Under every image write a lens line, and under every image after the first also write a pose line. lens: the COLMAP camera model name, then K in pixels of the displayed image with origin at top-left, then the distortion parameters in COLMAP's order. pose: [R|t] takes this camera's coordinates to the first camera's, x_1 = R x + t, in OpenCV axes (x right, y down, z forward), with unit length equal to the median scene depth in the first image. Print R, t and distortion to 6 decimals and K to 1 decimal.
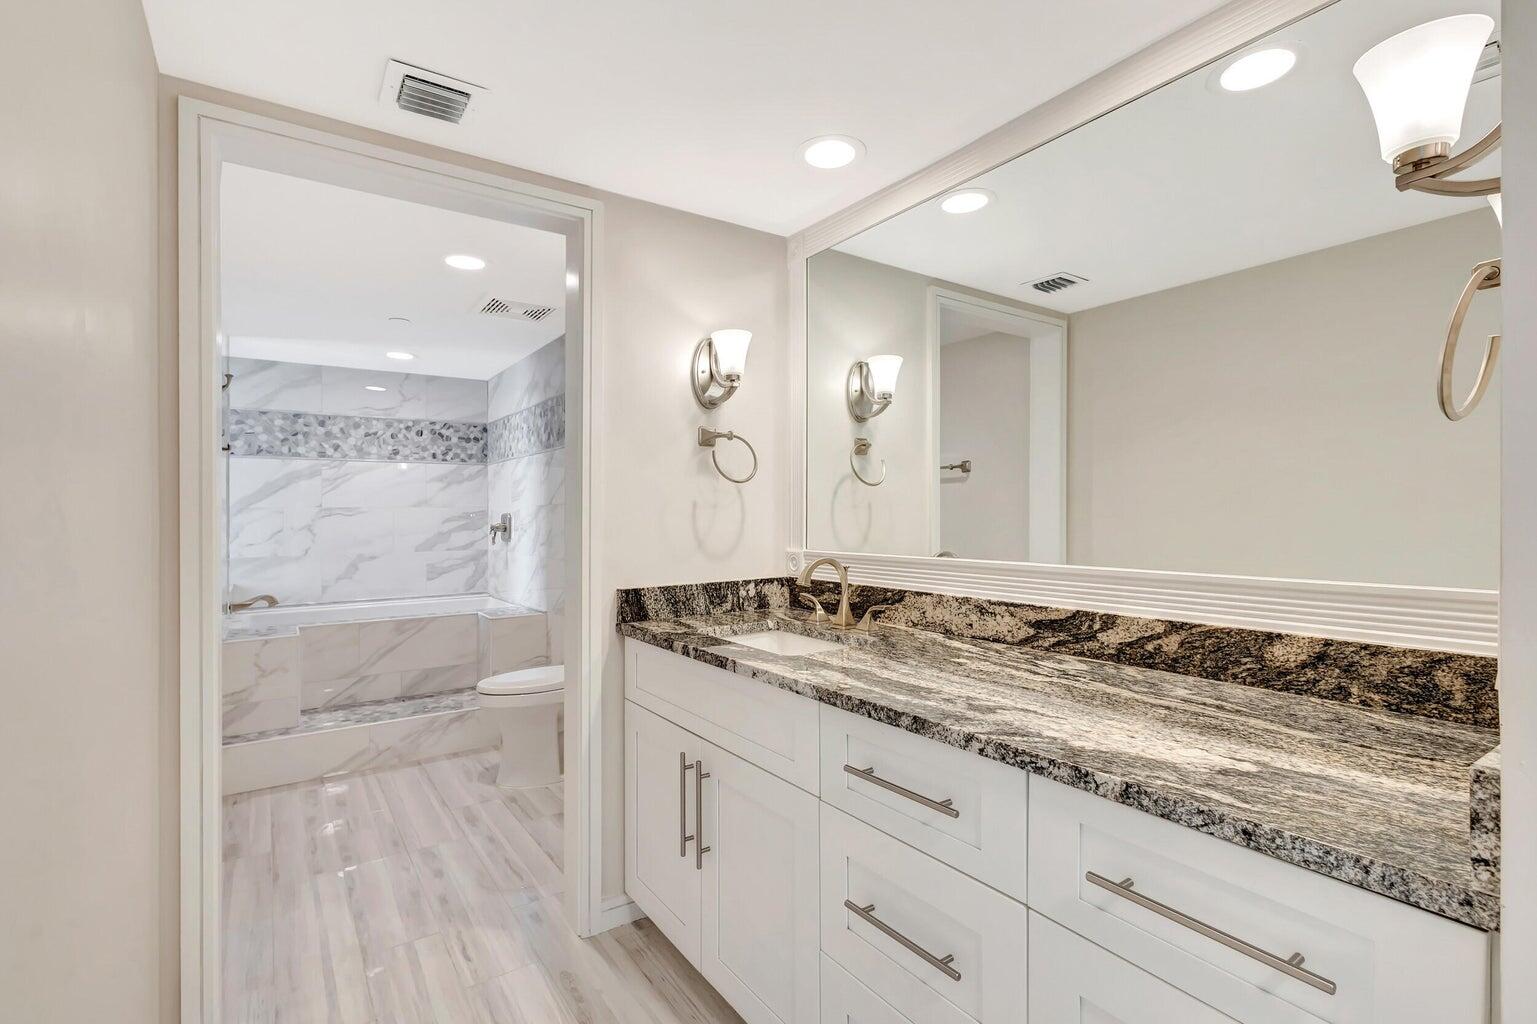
lens RADIAL K [[710.2, 0, 767.1], [0, 710.2, 503.4], [0, 0, 1]] dist [0.019084, -0.000835]
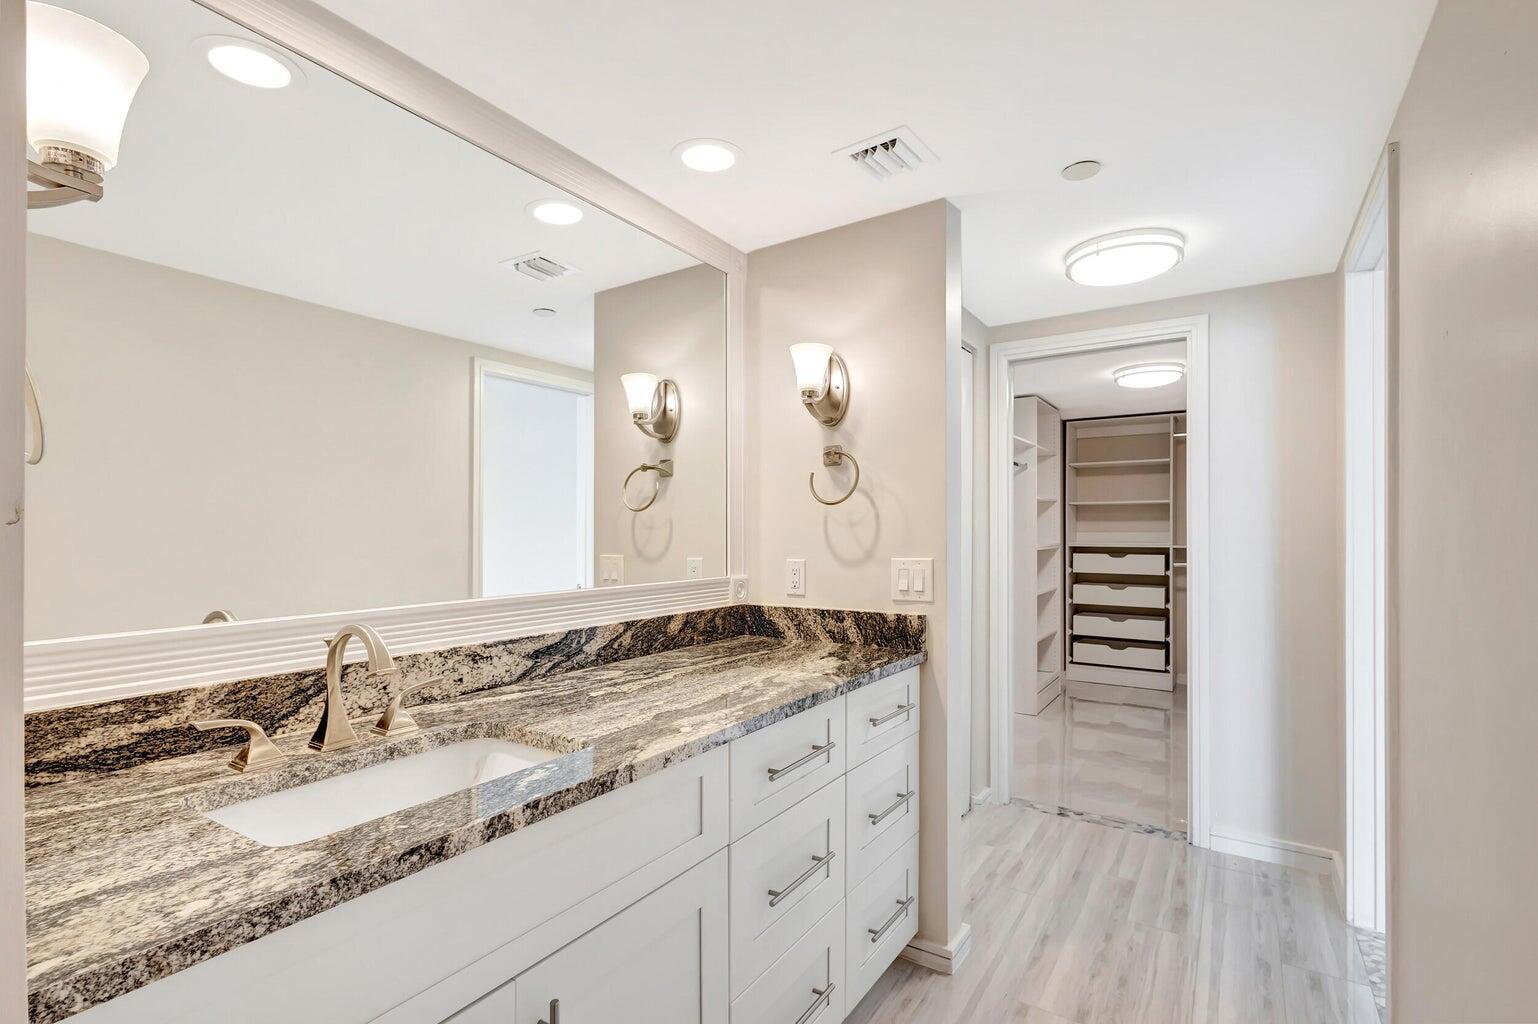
lens RADIAL K [[710.6, 0, 774.7], [0, 710.6, 532.2], [0, 0, 1]] dist [0.019084, -0.000835]
pose [[-0.371023, 0.014724, 0.928507, -0.737482], [-0.000686, 0.999870, -0.016130, 0.015579], [-0.928623, -0.006621, -0.370965, 1.157997]]
